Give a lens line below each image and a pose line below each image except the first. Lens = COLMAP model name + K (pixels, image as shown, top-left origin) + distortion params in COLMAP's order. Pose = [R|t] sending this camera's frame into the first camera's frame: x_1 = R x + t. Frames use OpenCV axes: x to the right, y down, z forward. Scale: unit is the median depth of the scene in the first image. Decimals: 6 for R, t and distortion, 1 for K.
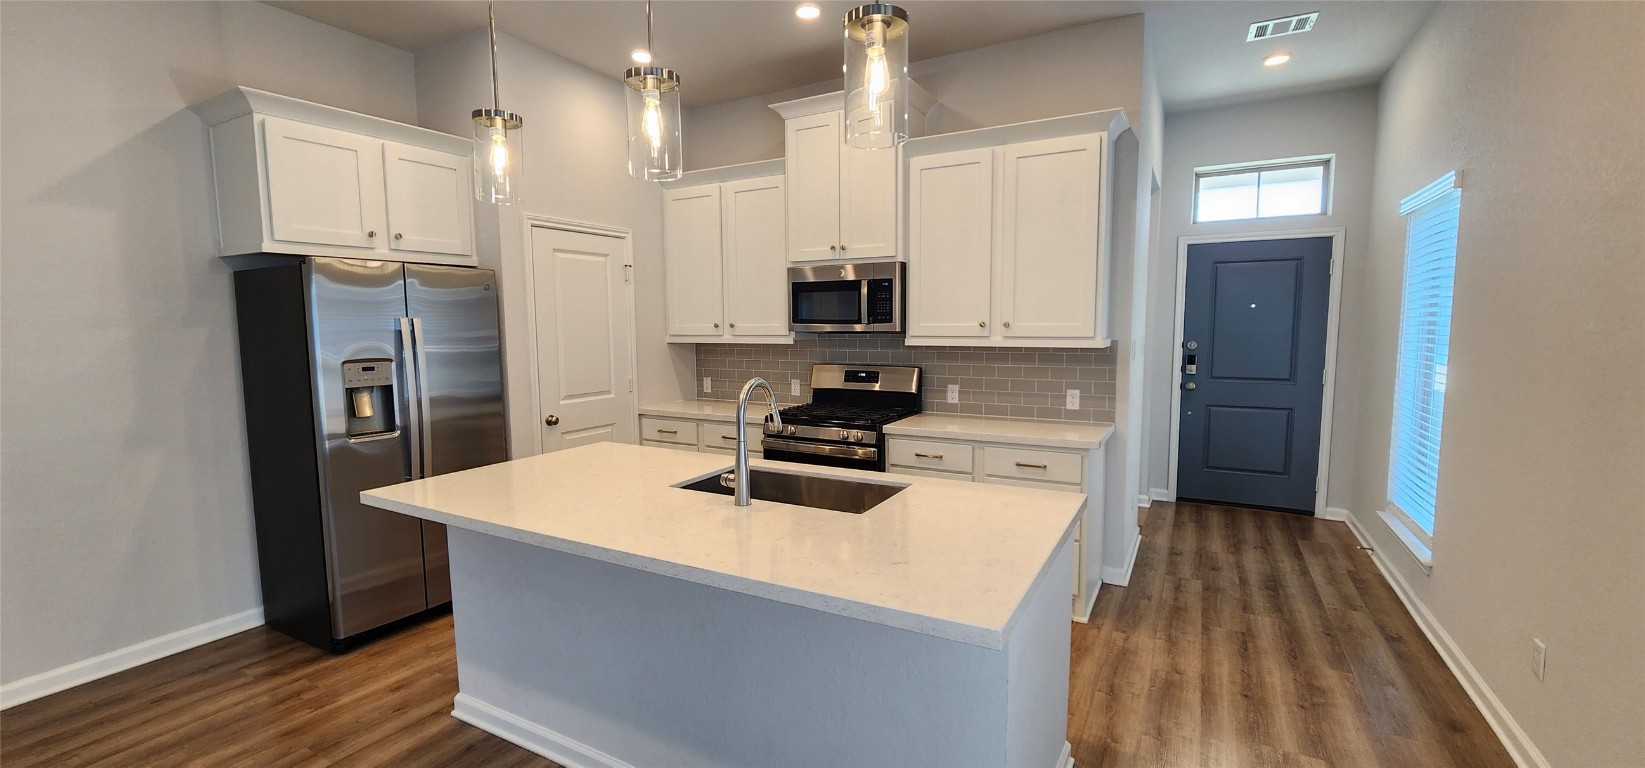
lens RADIAL K [[681.8, 0, 814.0], [0, 681.8, 386.9], [0, 0, 1]] dist [0.001626, -0.000024]
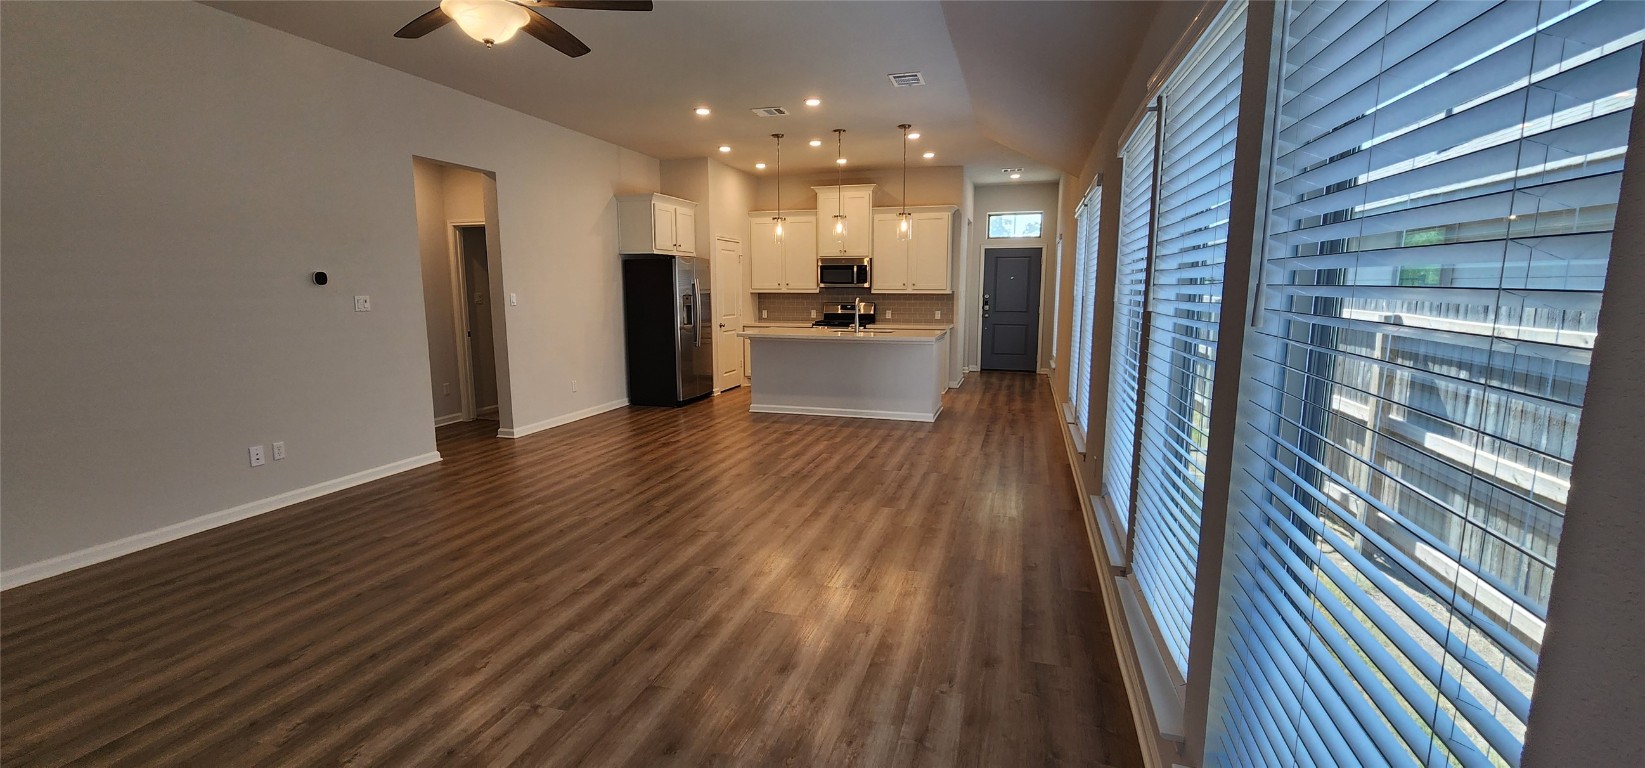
lens RADIAL K [[663.2, 0, 816.4], [0, 663.2, 380.0], [0, 0, 1]] dist [0.000001, 0.000002]
pose [[0.976627, -0.021013, 0.213912, -0.539472], [0.011462, 0.998885, 0.045791, 0.130487], [-0.214636, -0.042269, 0.975779, -1.198069]]
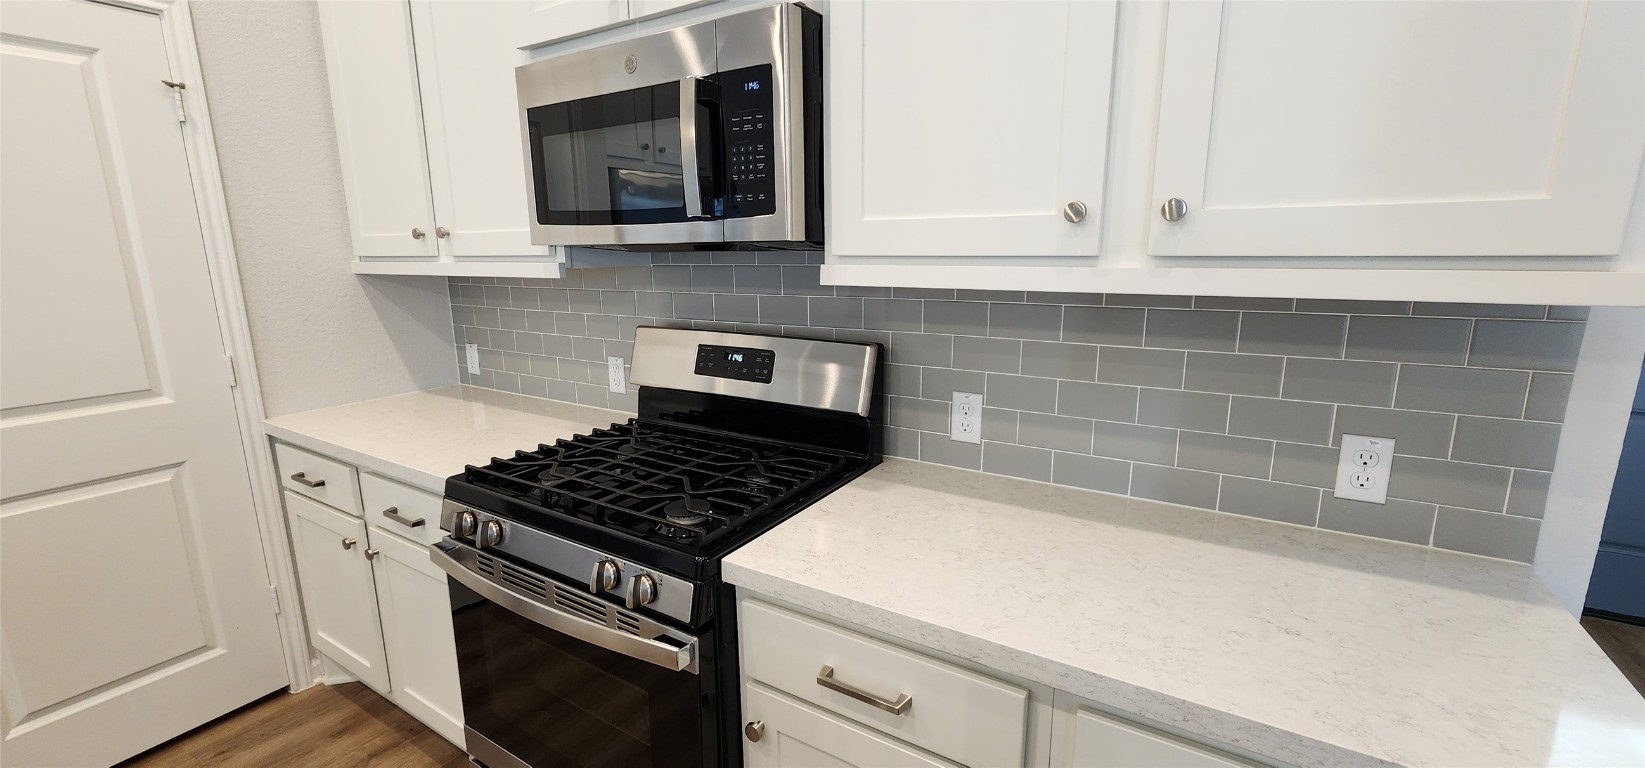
lens RADIAL K [[663.2, 0, 816.4], [0, 663.2, 380.0], [0, 0, 1]] dist [0.000001, 0.000002]
pose [[0.999204, 0.005494, -0.039521, 0.140533], [-0.001466, 0.994860, 0.101253, -0.046829], [0.039874, -0.101114, 0.994075, 0.661594]]
